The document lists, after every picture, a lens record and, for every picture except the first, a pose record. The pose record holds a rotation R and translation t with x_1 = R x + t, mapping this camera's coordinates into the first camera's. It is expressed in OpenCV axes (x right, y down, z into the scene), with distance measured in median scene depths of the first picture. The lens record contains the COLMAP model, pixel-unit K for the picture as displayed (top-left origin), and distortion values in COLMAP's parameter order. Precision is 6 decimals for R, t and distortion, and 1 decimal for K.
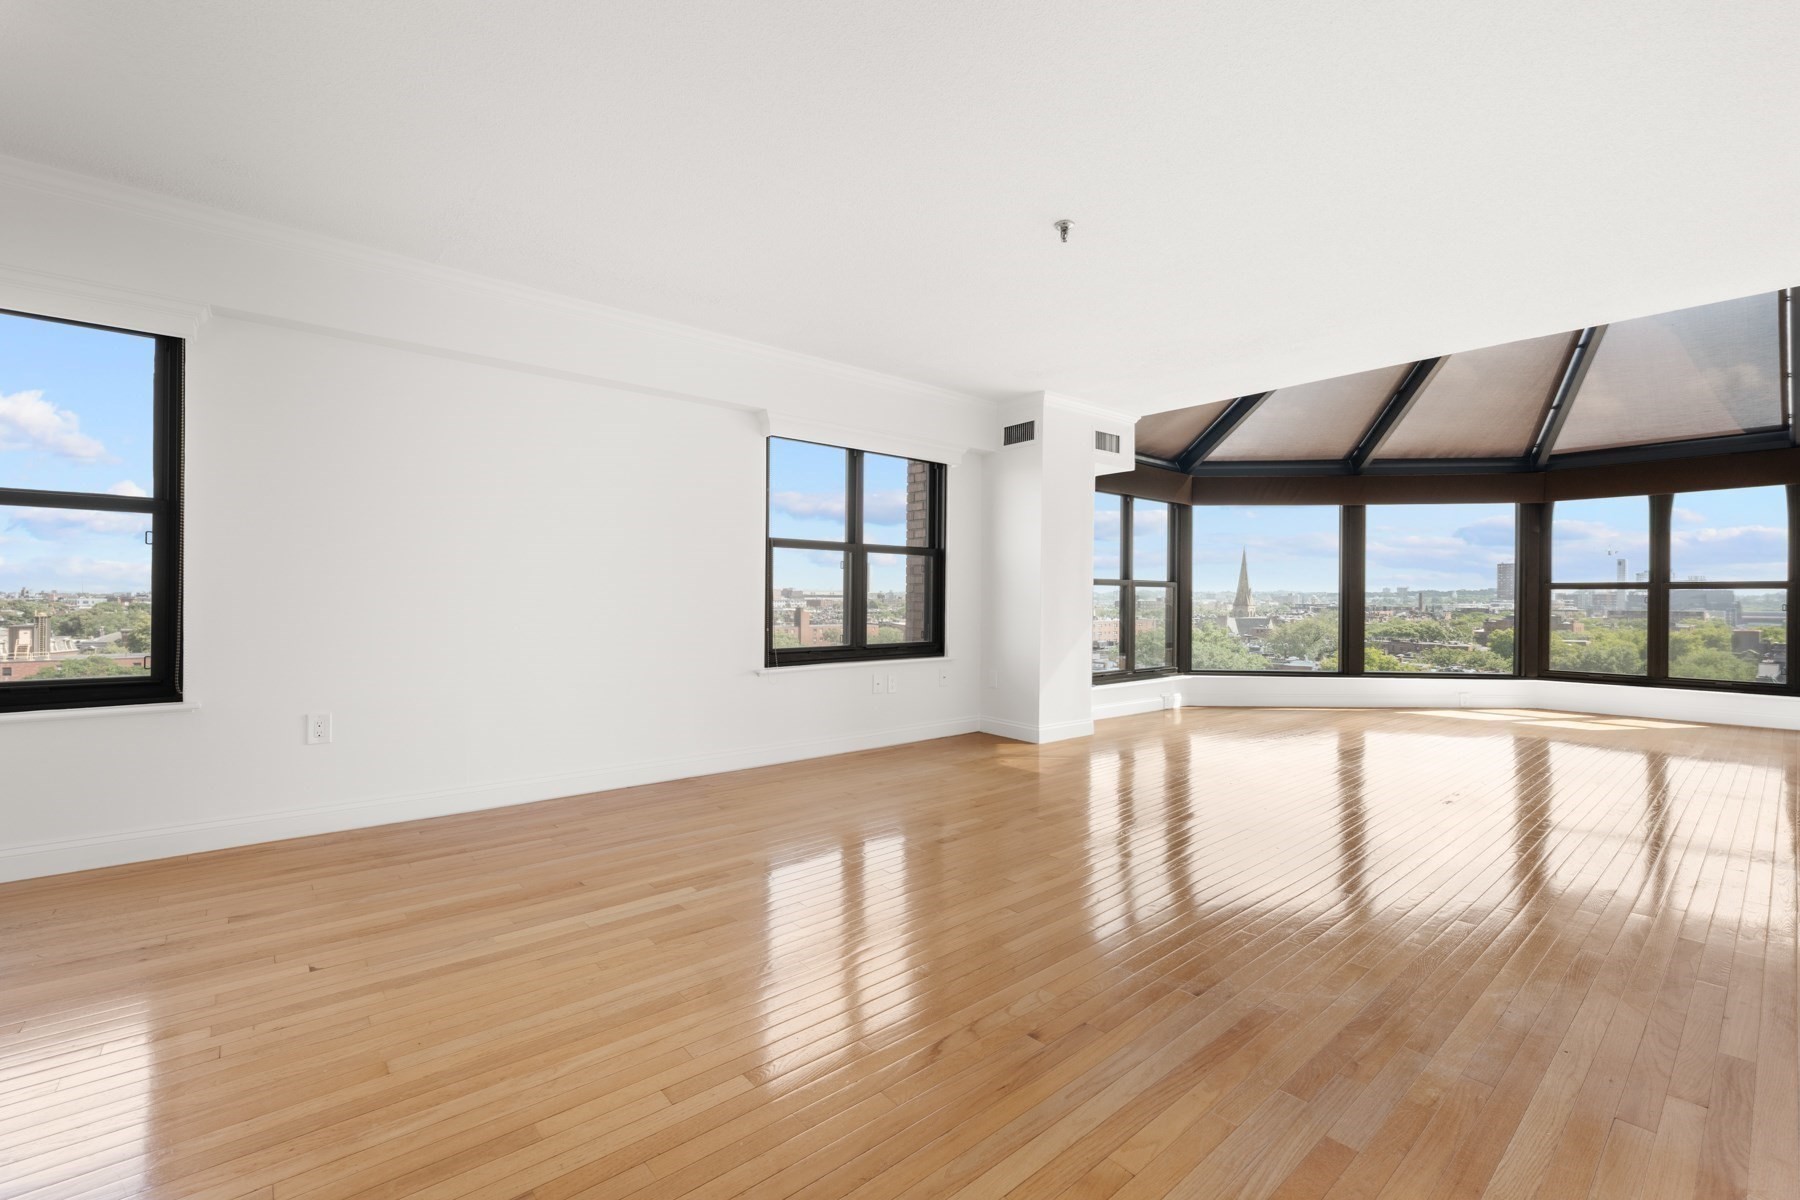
lens RADIAL K [[758.5, 0, 899.5], [0, 758.5, 594.8], [0, 0, 1]] dist [-0.004074, 0.000947]
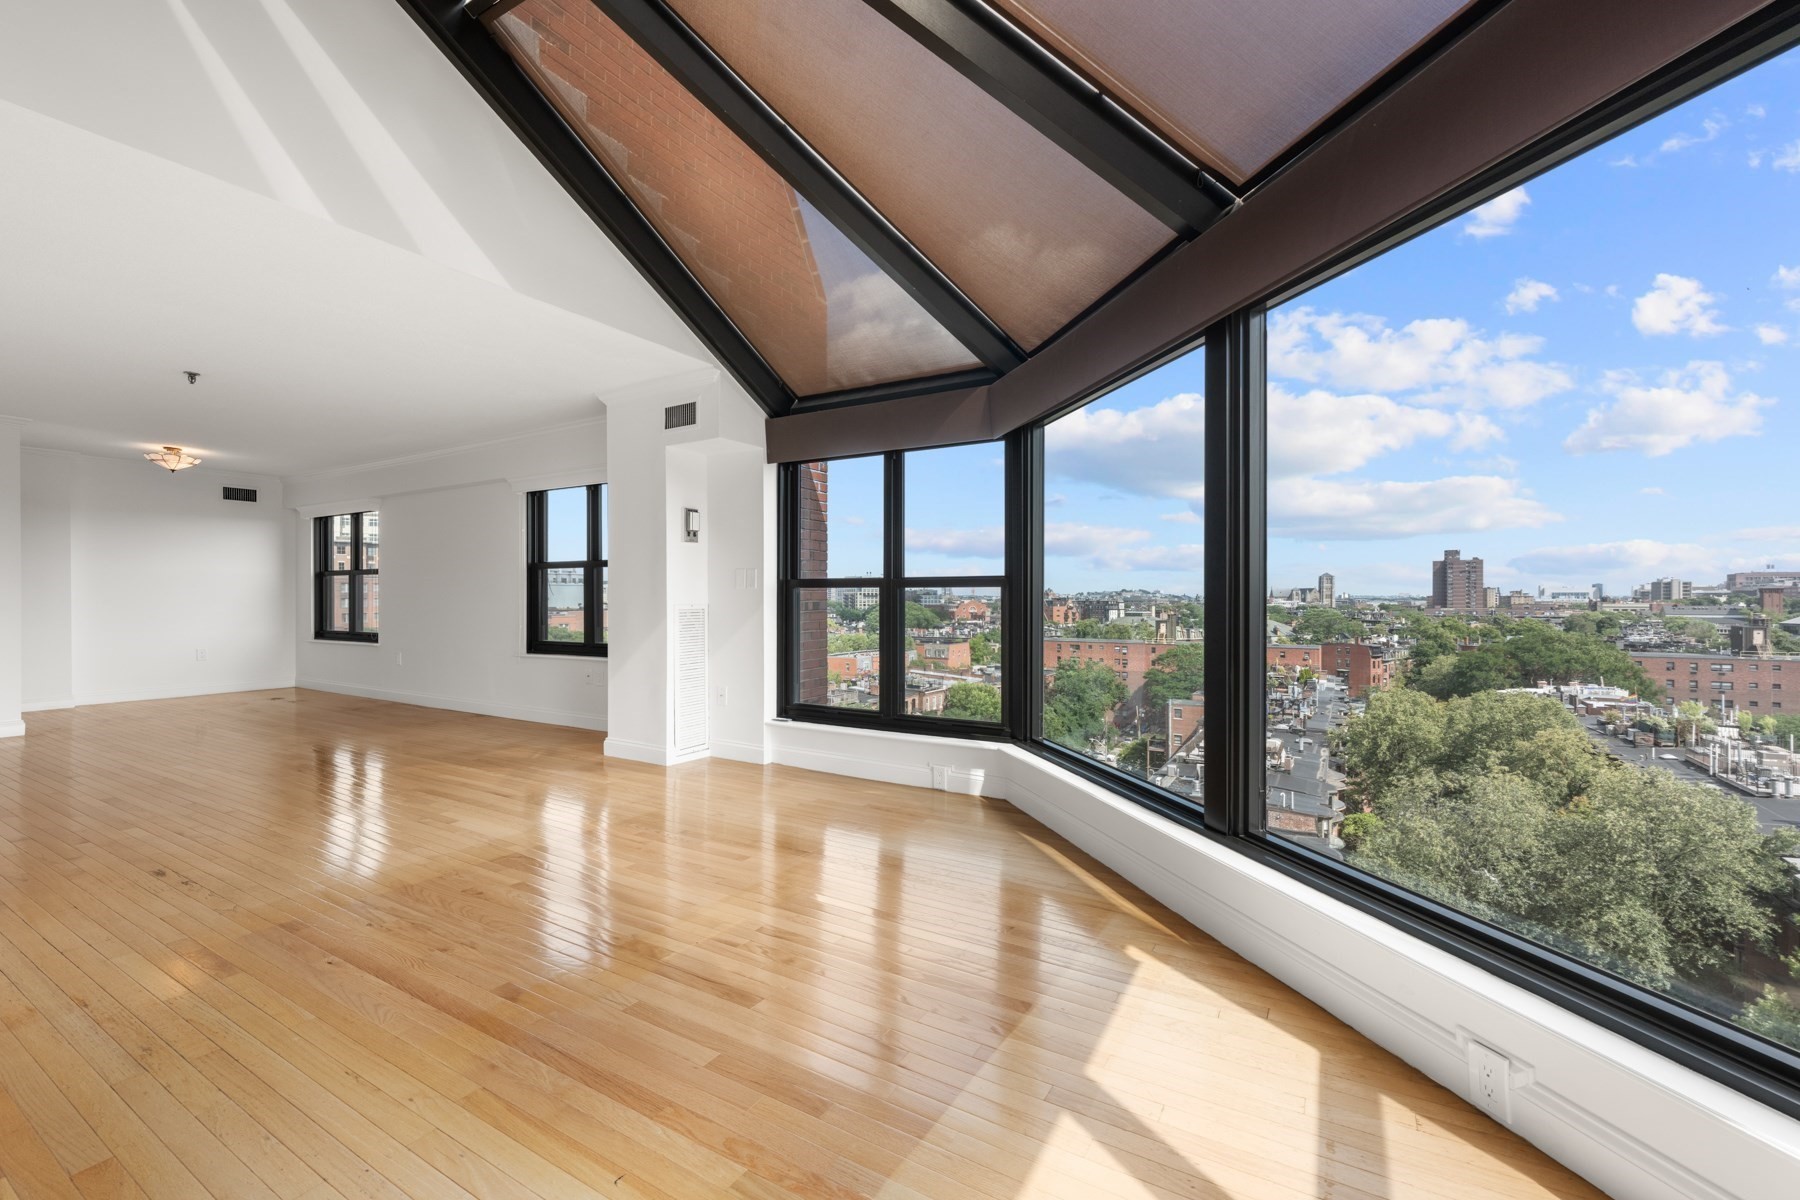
lens RADIAL K [[758.5, 0, 939.9], [0, 758.5, 607.0], [0, 0, 1]] dist [-0.004074, 0.000947]
pose [[0.328537, 0.005159, -0.944477, 0.966534], [0.006515, 0.999949, 0.007728, 0.000998], [0.944469, -0.008693, 0.328487, 0.841073]]
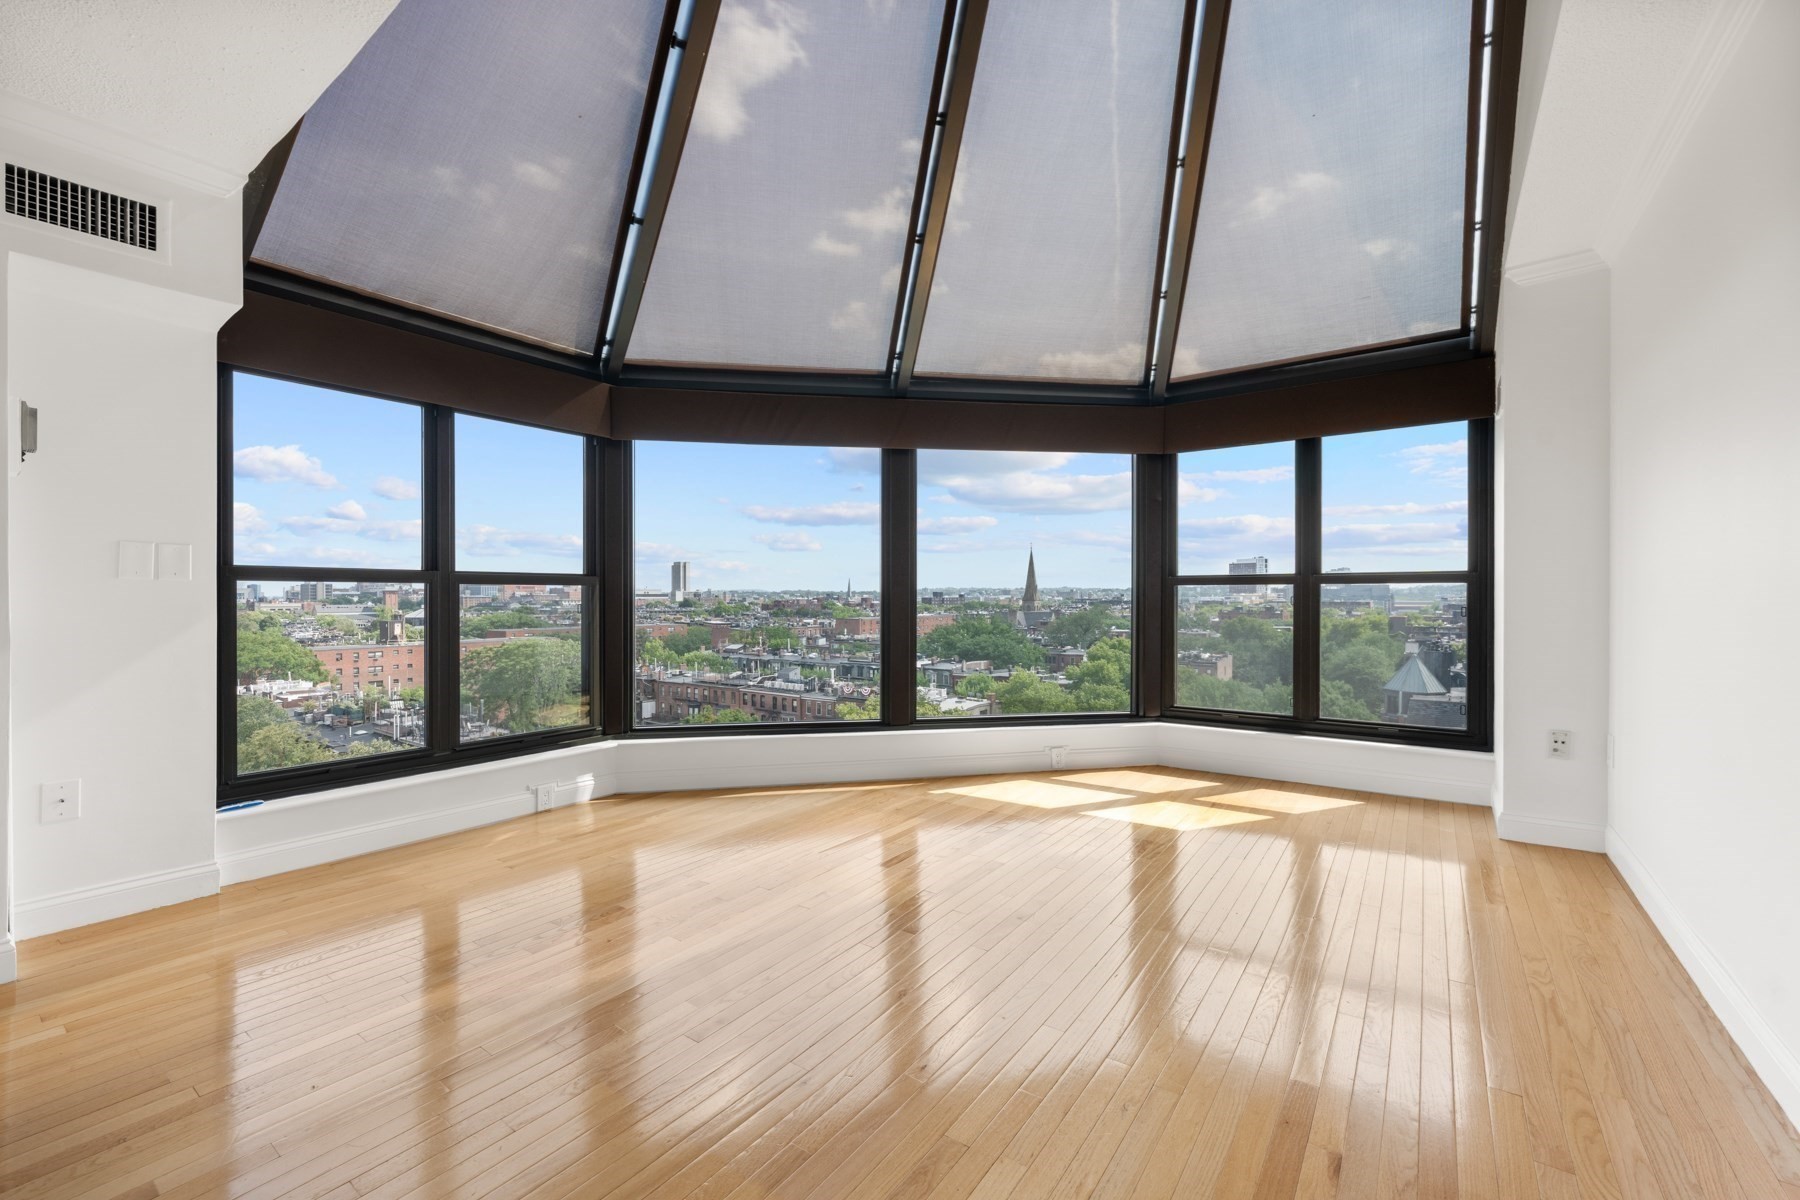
lens RADIAL K [[732.9, 0, 898.6], [0, 732.9, 603.0], [0, 0, 1]] dist [-0.004172, -0.000656]
pose [[0.970363, -0.011231, 0.241391, 0.494593], [0.007791, 0.999854, 0.015197, -0.003190], [-0.241527, -0.012866, 0.970309, 0.457610]]
